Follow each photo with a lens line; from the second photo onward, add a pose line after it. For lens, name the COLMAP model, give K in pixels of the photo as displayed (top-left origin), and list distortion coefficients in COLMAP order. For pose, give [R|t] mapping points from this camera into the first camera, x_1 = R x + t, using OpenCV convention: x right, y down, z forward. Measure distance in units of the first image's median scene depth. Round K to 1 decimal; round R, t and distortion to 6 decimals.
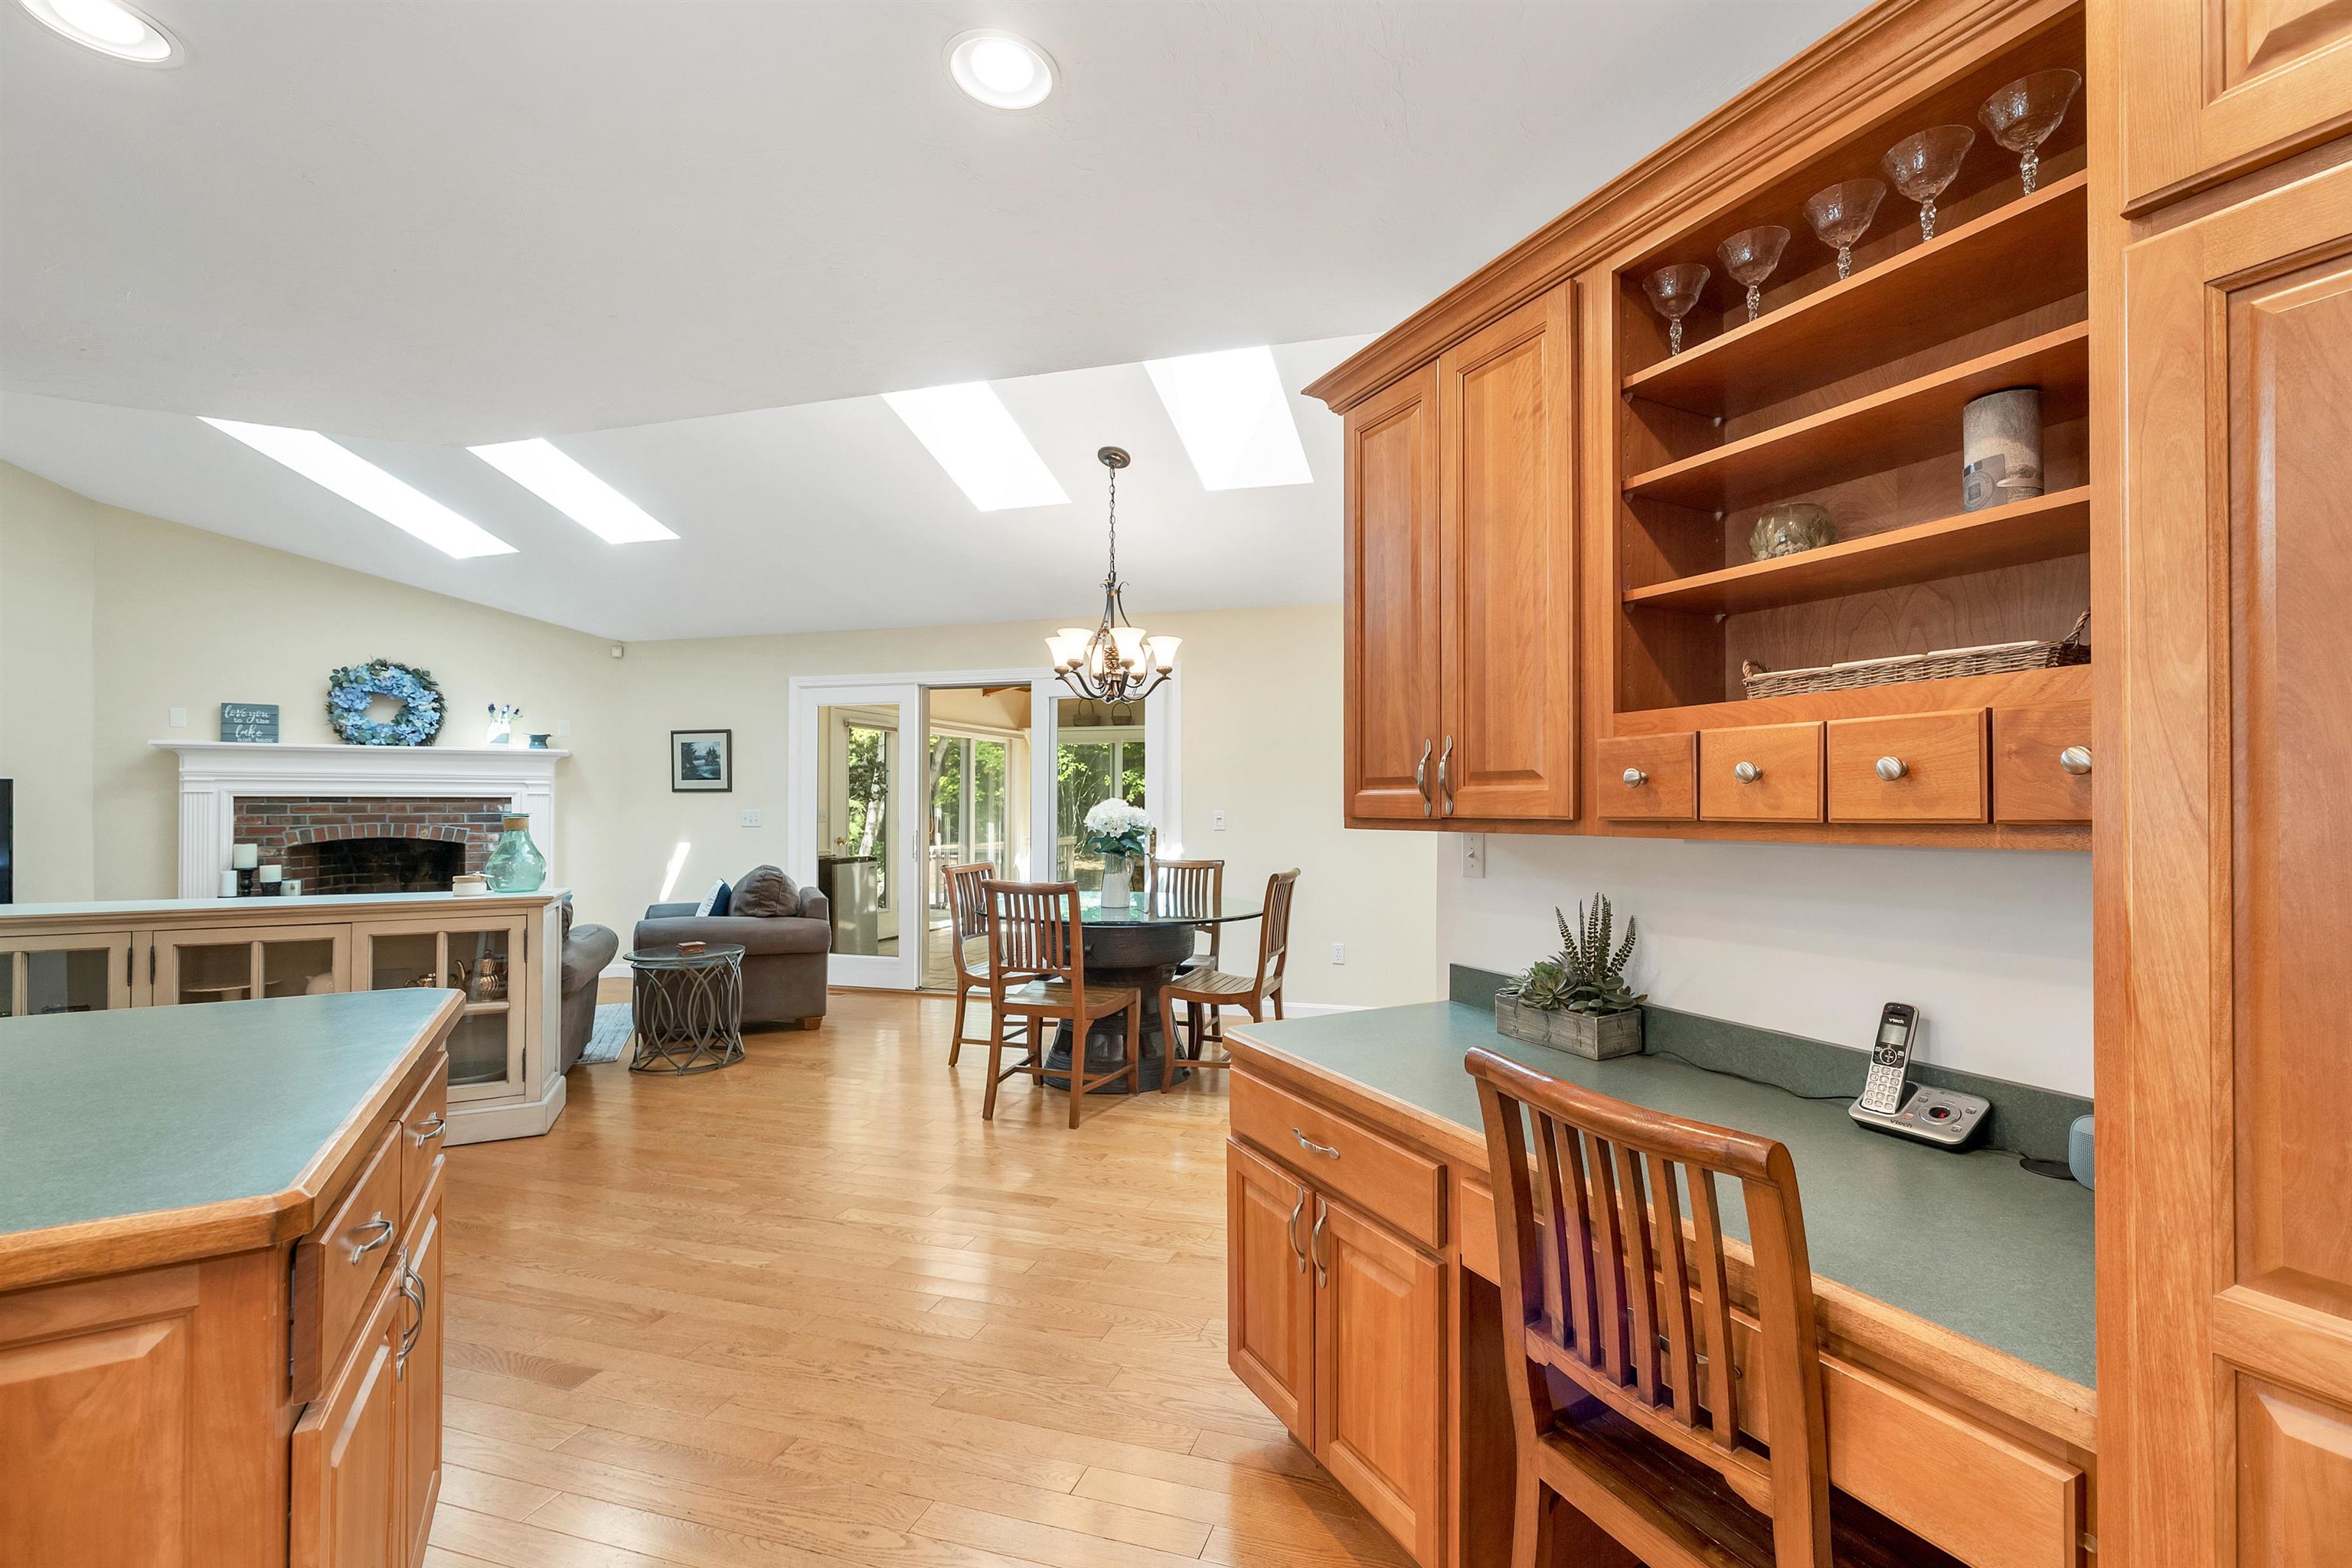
lens RADIAL K [[984.8, 0, 1178.3], [0, 984.8, 793.2], [0, 0, 1]] dist [0.013828, 0.000044]
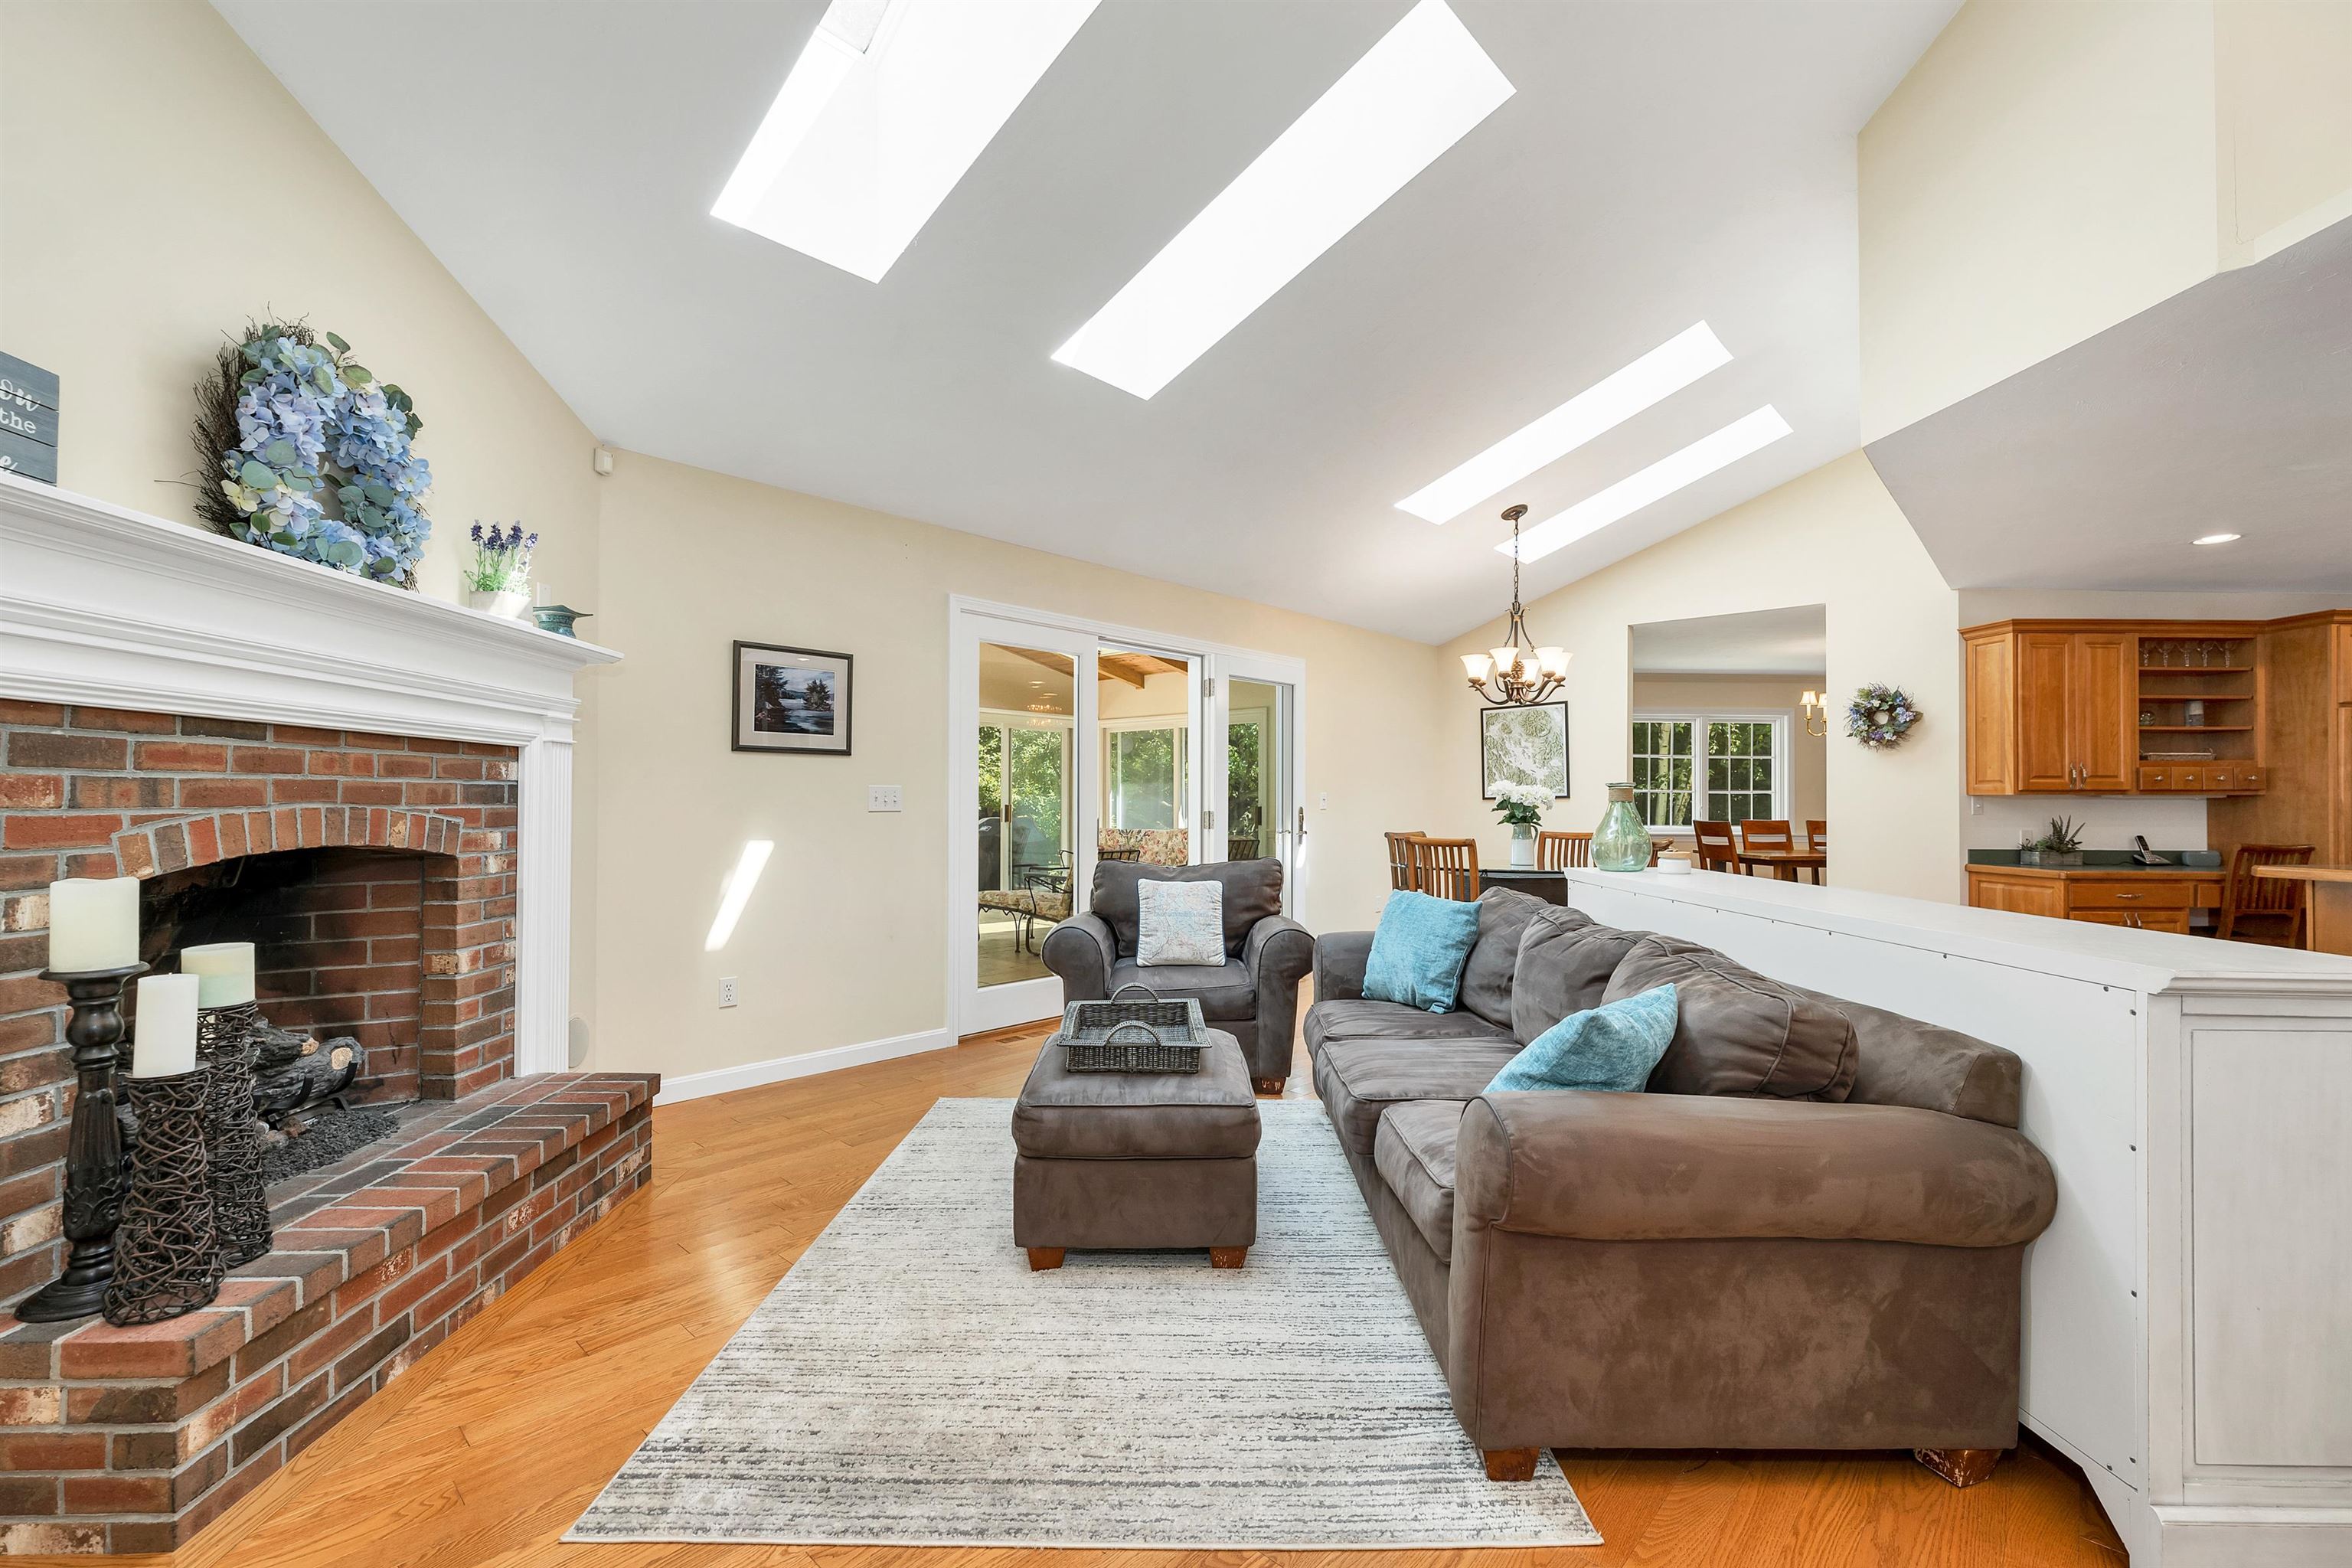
lens RADIAL K [[984.8, 0, 1178.1], [0, 984.8, 784.9], [0, 0, 1]] dist [0.013828, 0.000044]
pose [[0.430127, 0.018585, 0.902577, -0.942179], [-0.017410, 0.999773, -0.012290, 0.021247], [-0.902600, -0.010428, 0.430353, 0.561373]]
